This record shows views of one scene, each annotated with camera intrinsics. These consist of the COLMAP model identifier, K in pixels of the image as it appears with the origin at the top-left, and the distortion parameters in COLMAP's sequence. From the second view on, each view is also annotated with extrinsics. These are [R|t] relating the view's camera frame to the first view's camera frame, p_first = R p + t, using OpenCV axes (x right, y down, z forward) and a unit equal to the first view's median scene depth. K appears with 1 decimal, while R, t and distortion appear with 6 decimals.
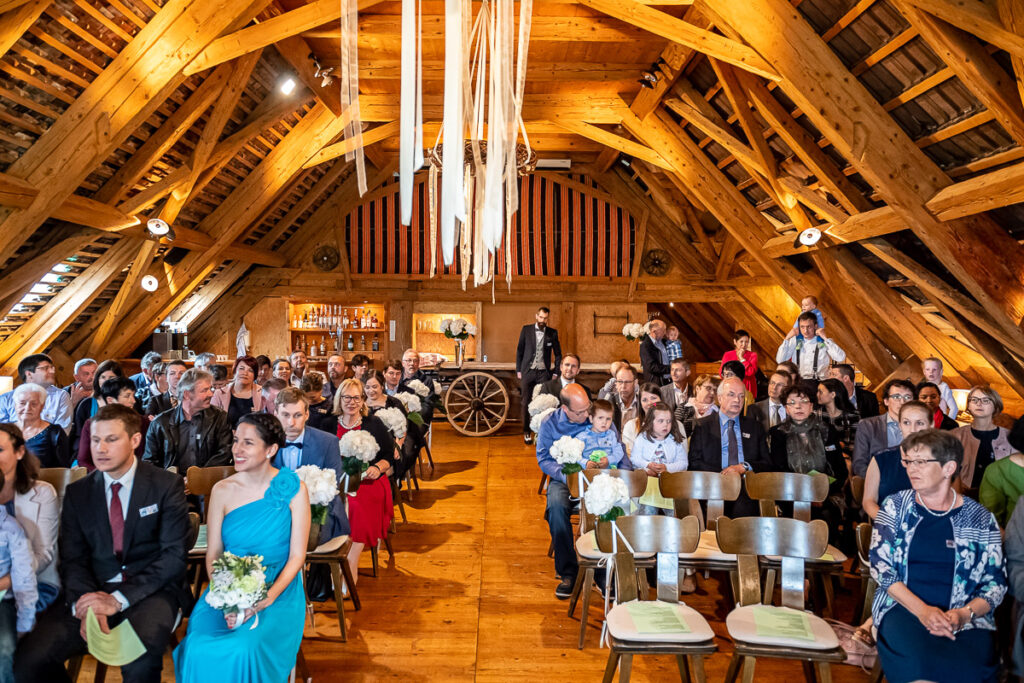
lens RADIAL K [[734.1, 0, 478.1], [0, 734.1, 342.3], [0, 0, 1]] dist [0.027287, -0.000405]
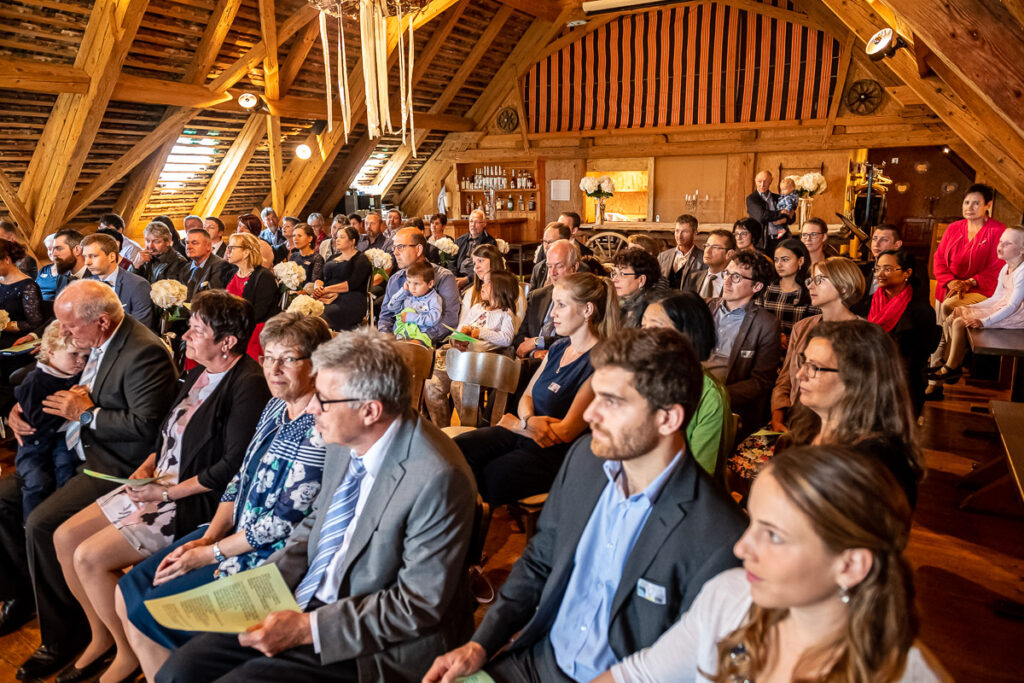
lens RADIAL K [[679.3, 0, 510.5], [0, 679.3, 337.3], [0, 0, 1]] dist [0.005171, -0.003313]
pose [[0.877186, 0.084097, -0.472728, 0.327486], [0.007316, 0.982087, 0.188285, 0.007307], [0.480094, -0.168620, 0.860858, 0.153604]]
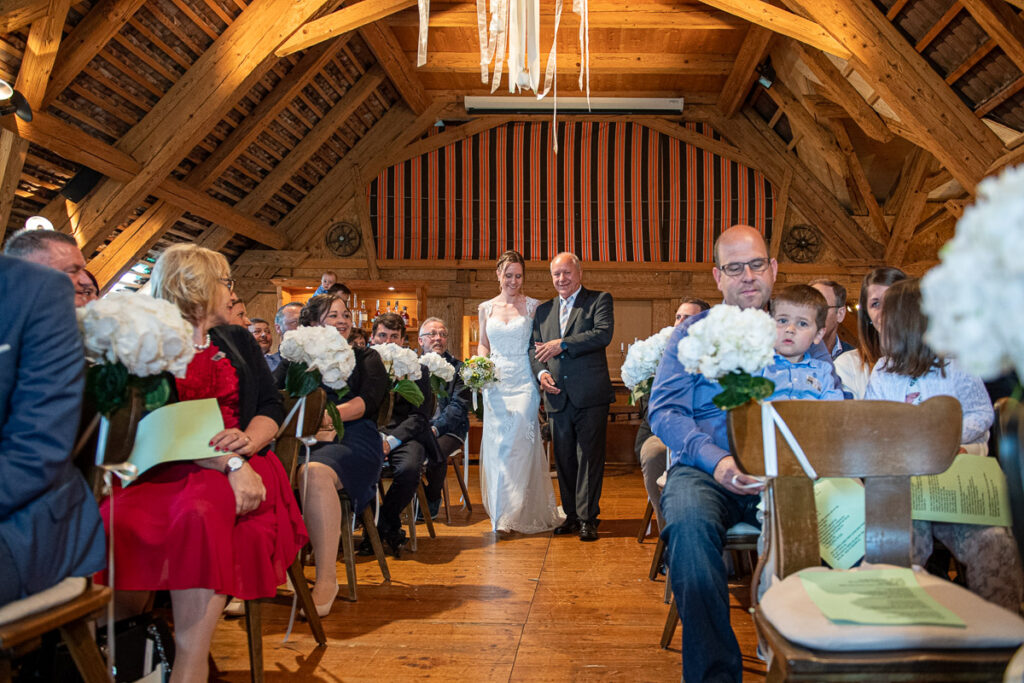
lens RADIAL K [[803.3, 0, 570.1], [0, 803.3, 427.2], [0, 0, 1]] dist [-0.023884, 0.021722]
pose [[0.999999, 0.001719, -0.000013, 0.018961], [-0.001719, 0.999965, 0.008196, 0.076251], [0.000027, -0.008196, 0.999966, 0.255499]]
